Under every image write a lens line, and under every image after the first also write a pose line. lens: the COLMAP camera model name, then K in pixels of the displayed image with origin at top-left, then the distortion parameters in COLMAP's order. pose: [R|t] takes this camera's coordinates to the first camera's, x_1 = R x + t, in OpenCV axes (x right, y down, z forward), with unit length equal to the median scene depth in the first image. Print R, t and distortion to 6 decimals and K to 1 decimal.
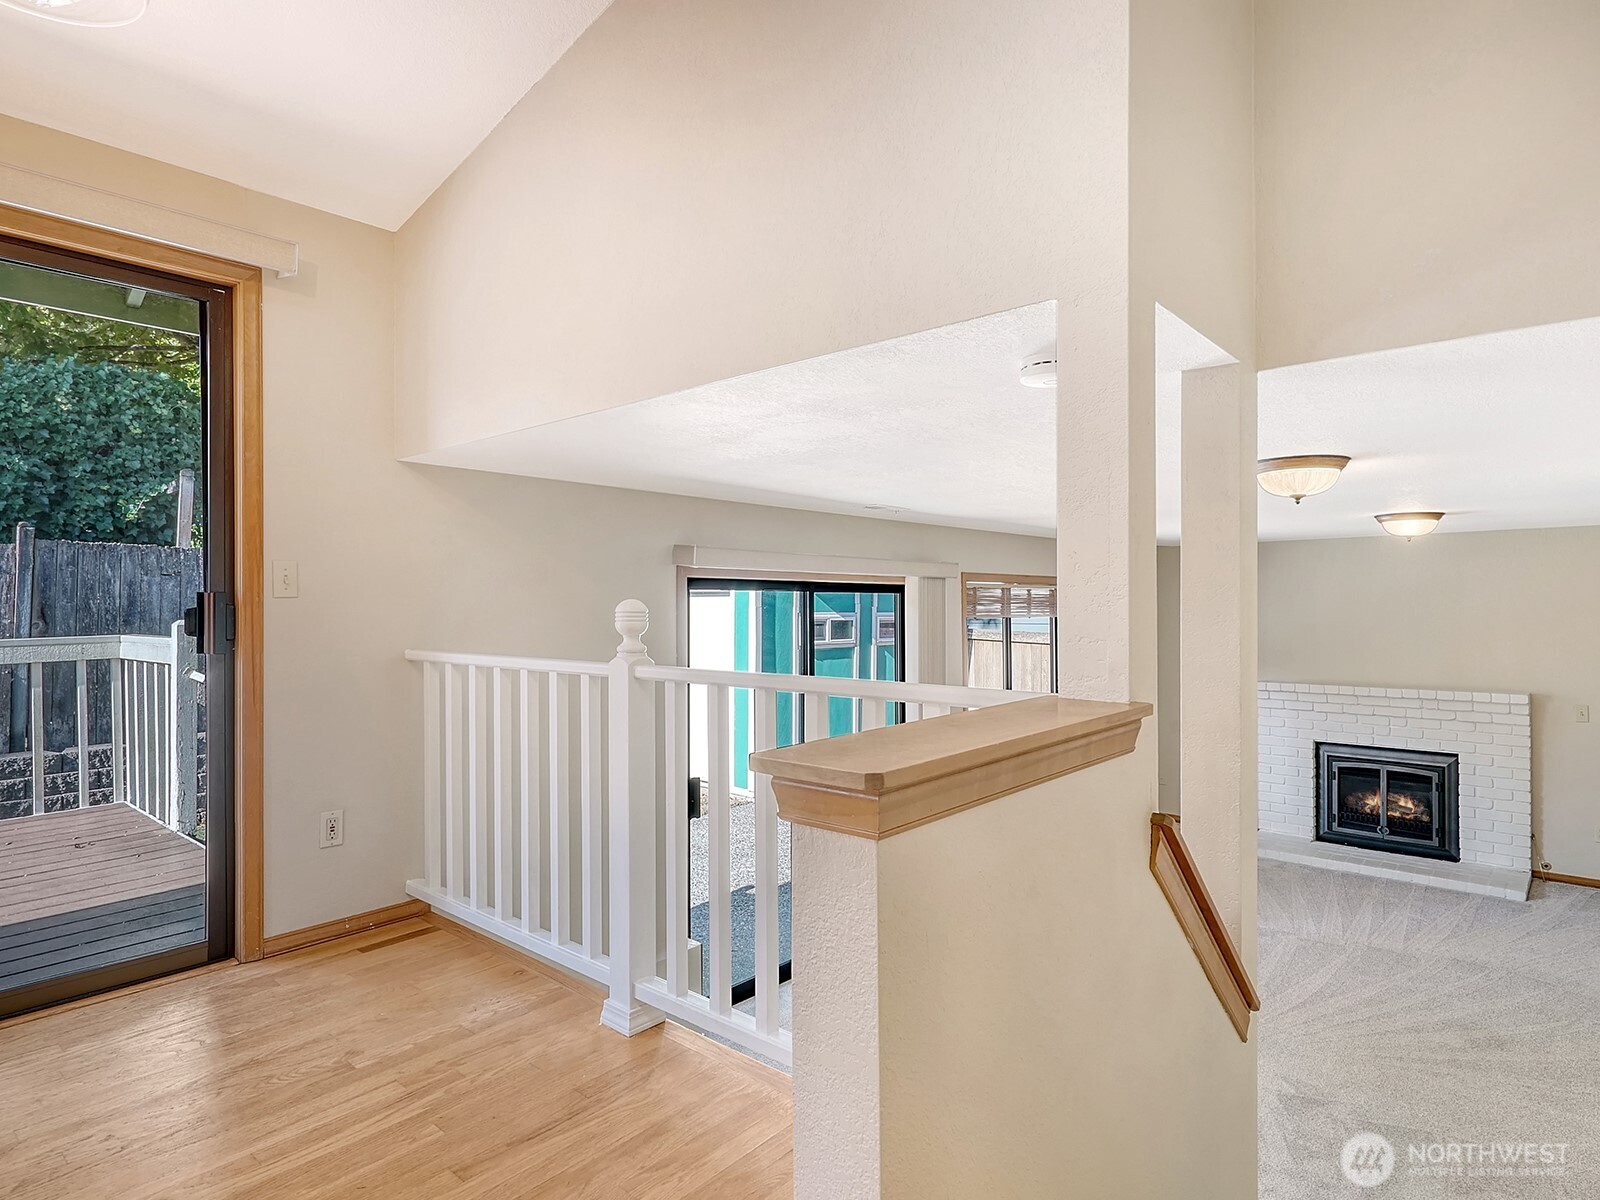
lens RADIAL K [[940.8, 0, 800.0], [0, 940.8, 600.0], [0, 0, 1]] dist [-0.000665, -0.000149]
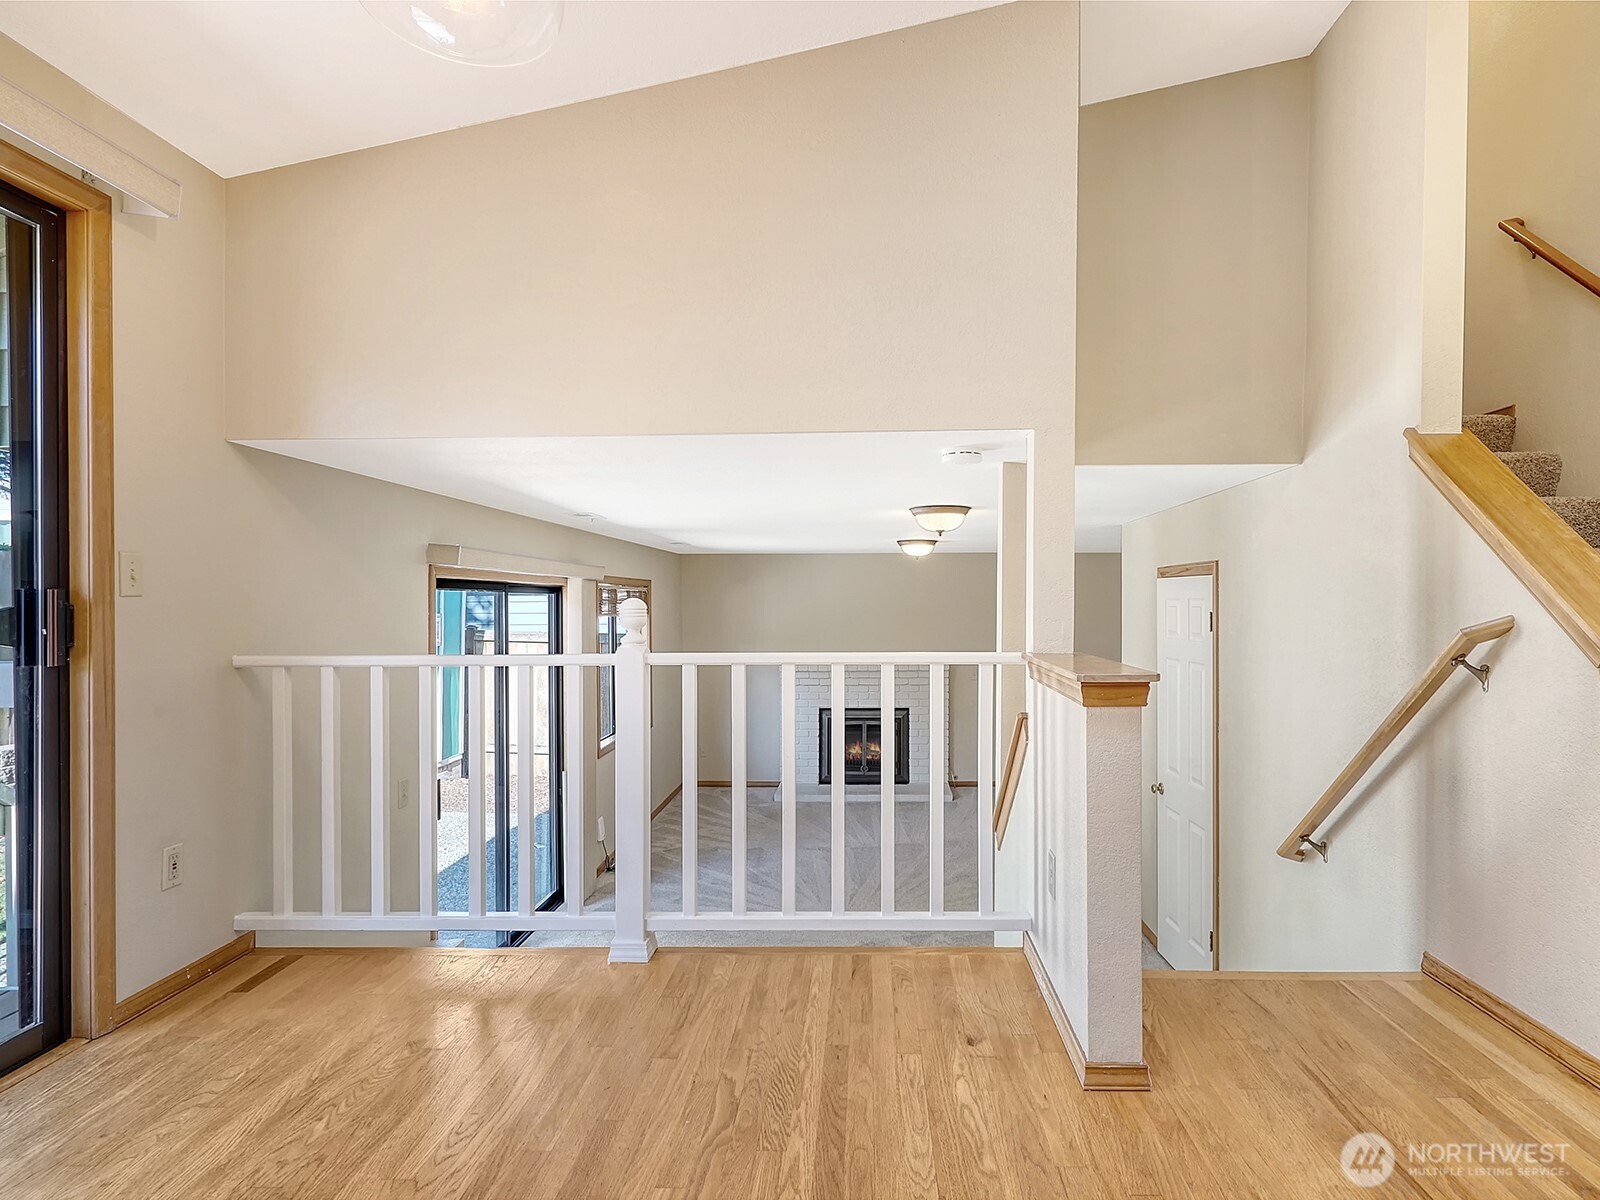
lens RADIAL K [[911.0, 0, 919.7], [0, 911.0, 614.1], [0, 0, 1]] dist [-0.002370, 0.000931]
pose [[0.736875, -0.010590, 0.675946, -0.565991], [0.000781, 0.999890, 0.014814, 0.001860], [-0.676028, -0.010389, 0.736802, -0.069959]]
